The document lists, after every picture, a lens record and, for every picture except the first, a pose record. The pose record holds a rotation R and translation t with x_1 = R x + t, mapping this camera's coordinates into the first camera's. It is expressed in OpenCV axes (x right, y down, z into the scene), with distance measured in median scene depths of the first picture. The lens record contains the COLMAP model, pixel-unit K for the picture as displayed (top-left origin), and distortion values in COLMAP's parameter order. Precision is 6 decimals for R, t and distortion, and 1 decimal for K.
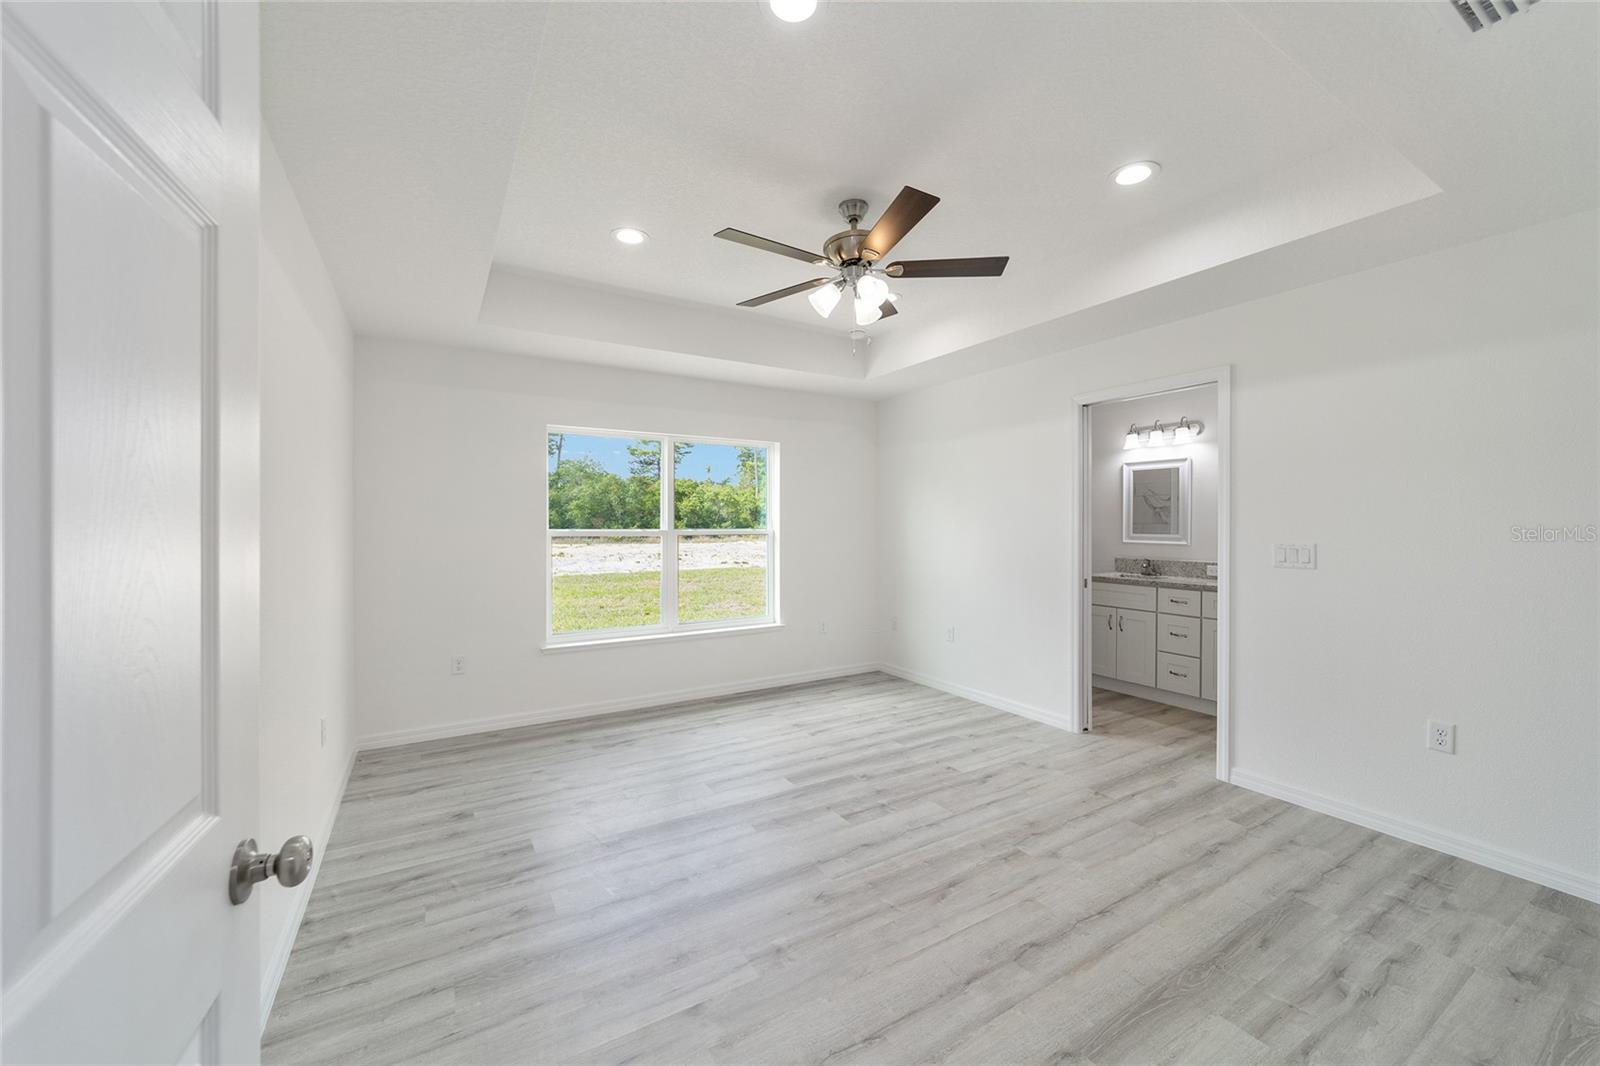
lens RADIAL K [[621.1, 0, 795.9], [0, 621.1, 531.7], [0, 0, 1]] dist [-0.001168, 0.000178]
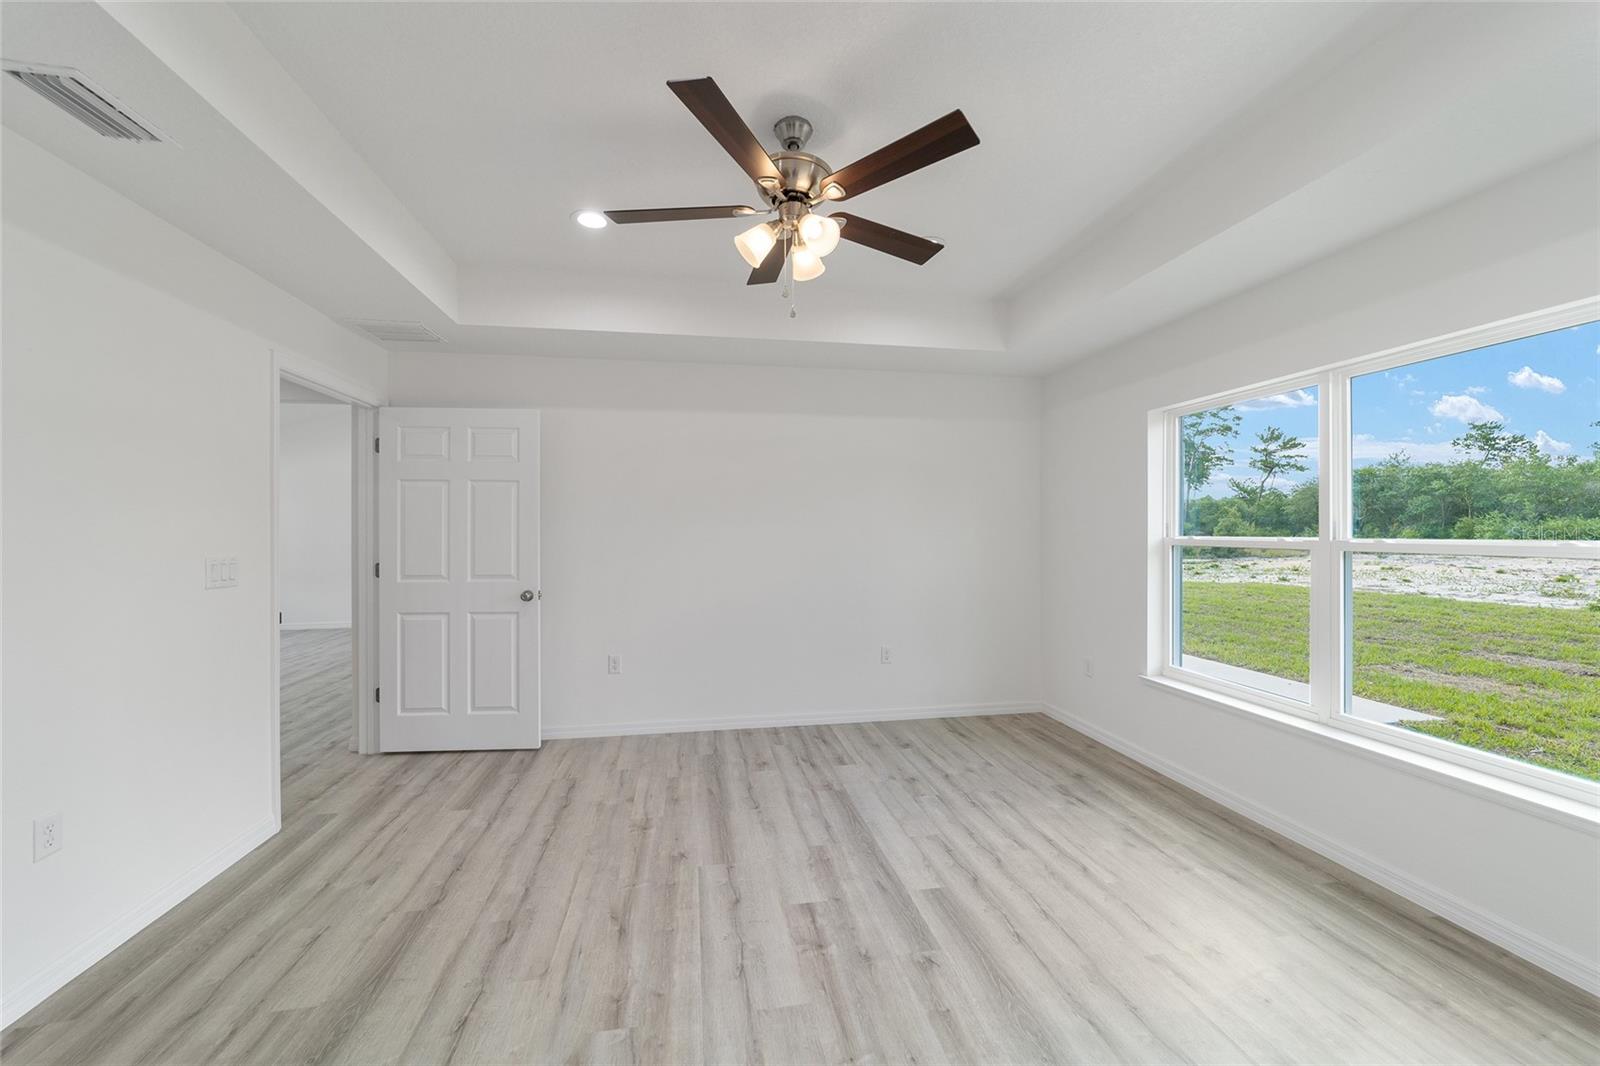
lens RADIAL K [[621.1, 0, 795.9], [0, 621.1, 531.7], [0, 0, 1]] dist [-0.001168, 0.000178]
pose [[-0.369907, 0.000105, -0.929069, 0.898173], [-0.004926, 0.999986, 0.002074, -0.013360], [0.929056, 0.005344, -0.369901, 1.411843]]
